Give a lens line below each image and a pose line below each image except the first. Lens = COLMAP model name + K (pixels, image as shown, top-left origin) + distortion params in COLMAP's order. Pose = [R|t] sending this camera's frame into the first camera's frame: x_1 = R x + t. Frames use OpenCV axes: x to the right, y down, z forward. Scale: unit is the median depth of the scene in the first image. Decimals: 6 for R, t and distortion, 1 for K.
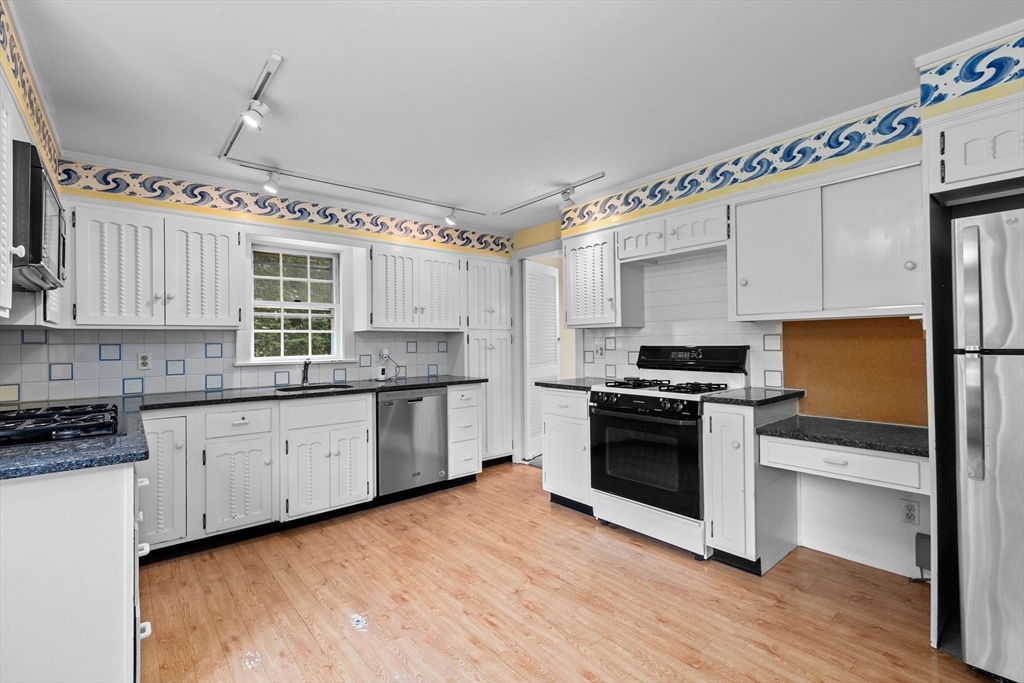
lens RADIAL K [[460.9, 0, 508.3], [0, 460.9, 339.0], [0, 0, 1]] dist [0.011711, -0.003324]
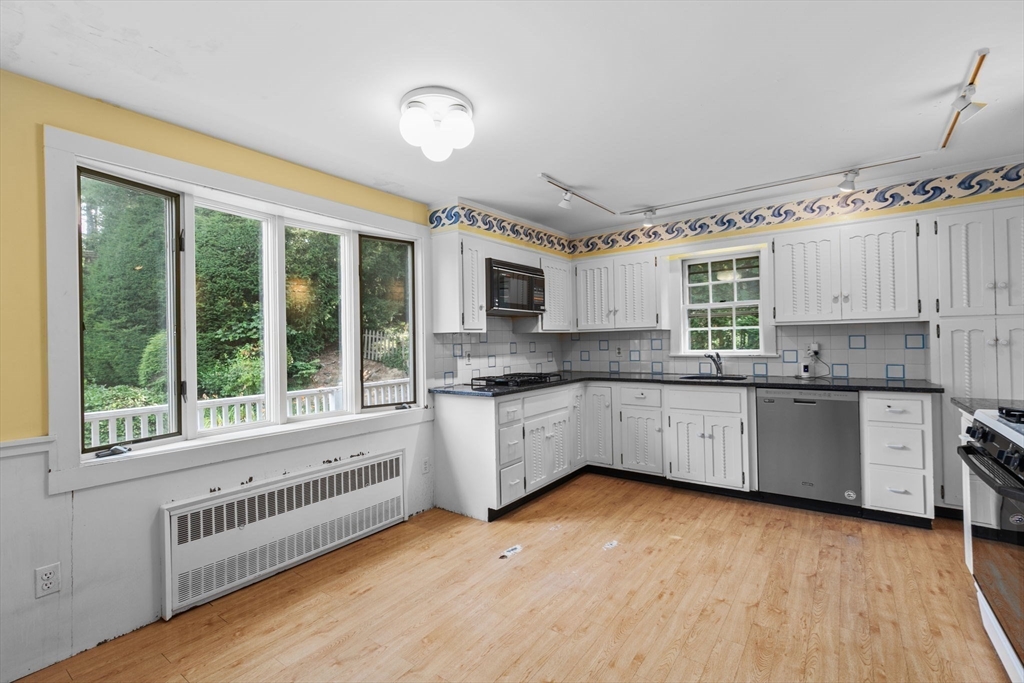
lens RADIAL K [[460.9, 0, 508.3], [0, 460.9, 339.0], [0, 0, 1]] dist [0.011711, -0.003324]
pose [[0.240994, -0.000875, -0.970526, 0.618663], [0.024210, 0.999694, 0.005111, -0.009831], [0.970225, -0.024729, 0.240942, 0.256612]]
